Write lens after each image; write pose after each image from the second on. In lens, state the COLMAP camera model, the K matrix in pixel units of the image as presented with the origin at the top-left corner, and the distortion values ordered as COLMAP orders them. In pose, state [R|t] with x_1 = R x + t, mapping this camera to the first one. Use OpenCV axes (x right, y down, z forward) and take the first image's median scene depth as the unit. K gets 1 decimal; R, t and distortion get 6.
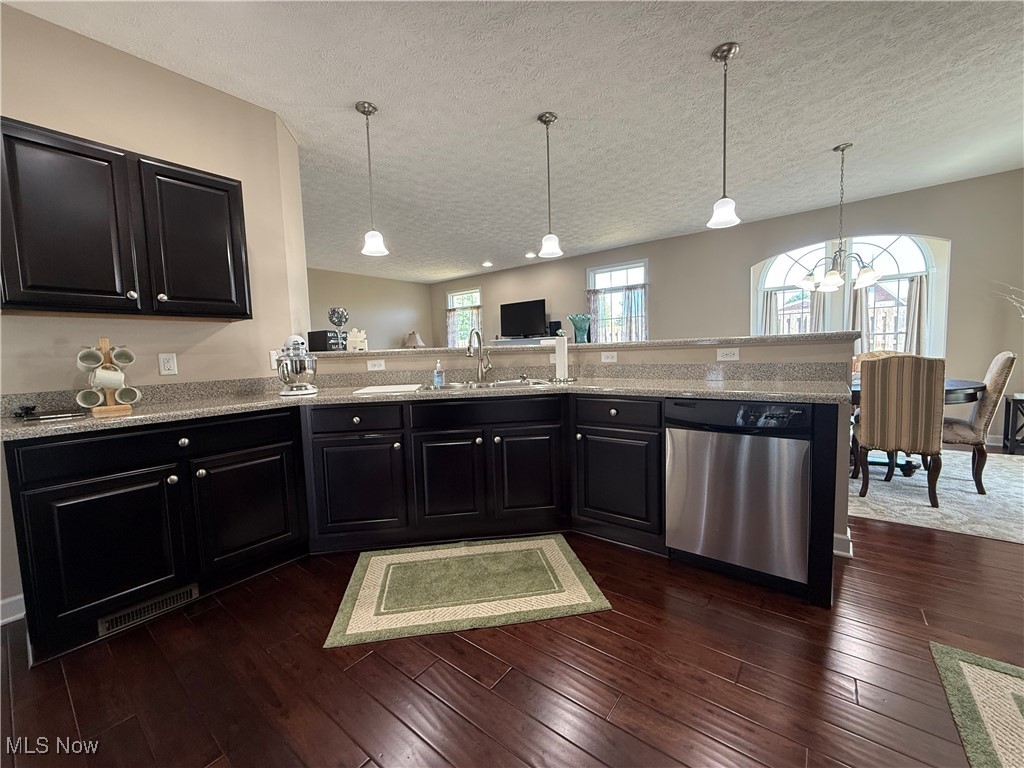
lens RADIAL K [[407.4, 0, 509.3], [0, 407.4, 383.6], [0, 0, 1]] dist [-0.000035, 0.000001]
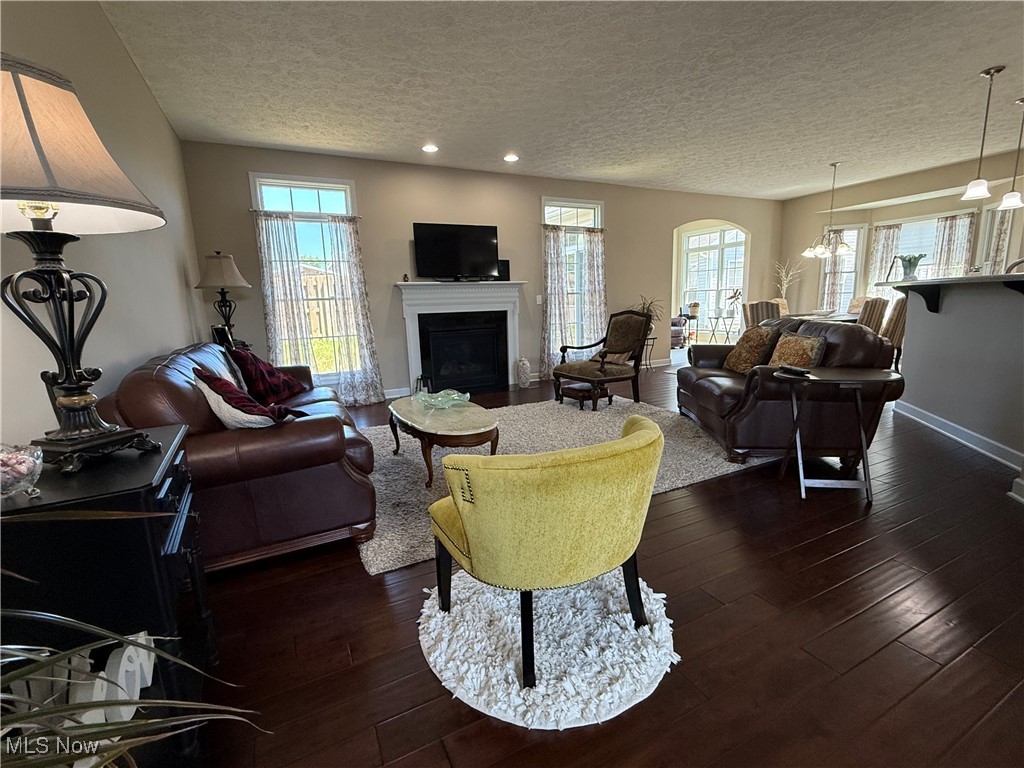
lens RADIAL K [[462.5, 0, 512.0], [0, 462.5, 384.0], [0, 0, 1]] dist [-0.000015, 0.000150]
pose [[0.427750, -0.140519, 0.892908, -1.703660], [0.088436, 0.989609, 0.113372, -0.065507], [-0.899560, 0.030471, 0.435732, 1.644716]]
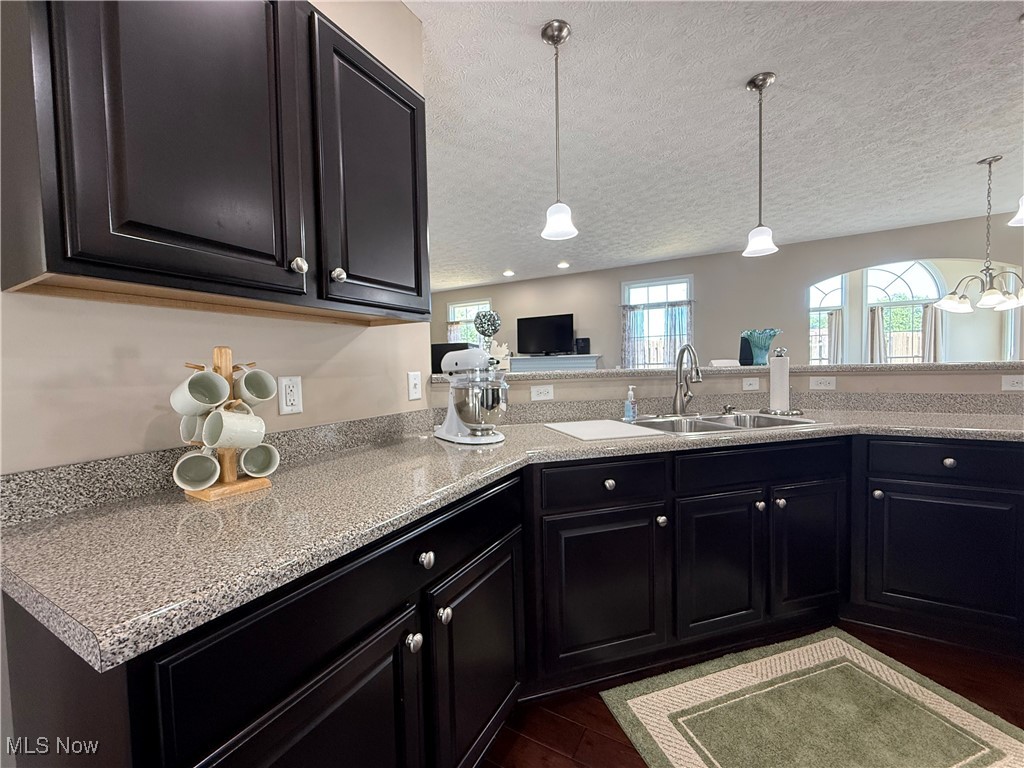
lens RADIAL K [[407.4, 0, 509.3], [0, 407.4, 383.6], [0, 0, 1]] dist [-0.000035, 0.000001]
pose [[0.988211, 0.005473, 0.153000, -0.503870], [0.000723, 0.999183, -0.040412, -0.033127], [-0.153096, 0.040046, 0.987400, 0.314596]]
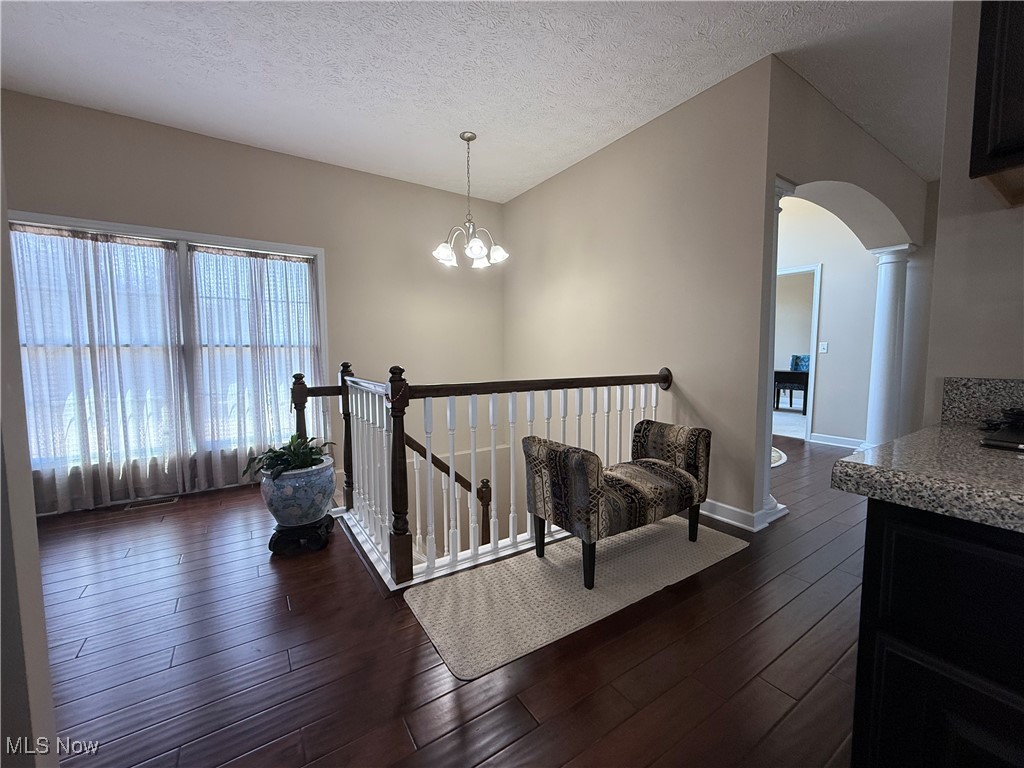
lens RADIAL K [[407.4, 0, 509.3], [0, 407.4, 383.6], [0, 0, 1]] dist [-0.000035, 0.000001]
pose [[-0.316633, 0.106508, -0.942549, -0.397520], [-0.059184, 0.989522, 0.131698, 0.001307], [0.946700, 0.097484, -0.307012, 0.400730]]
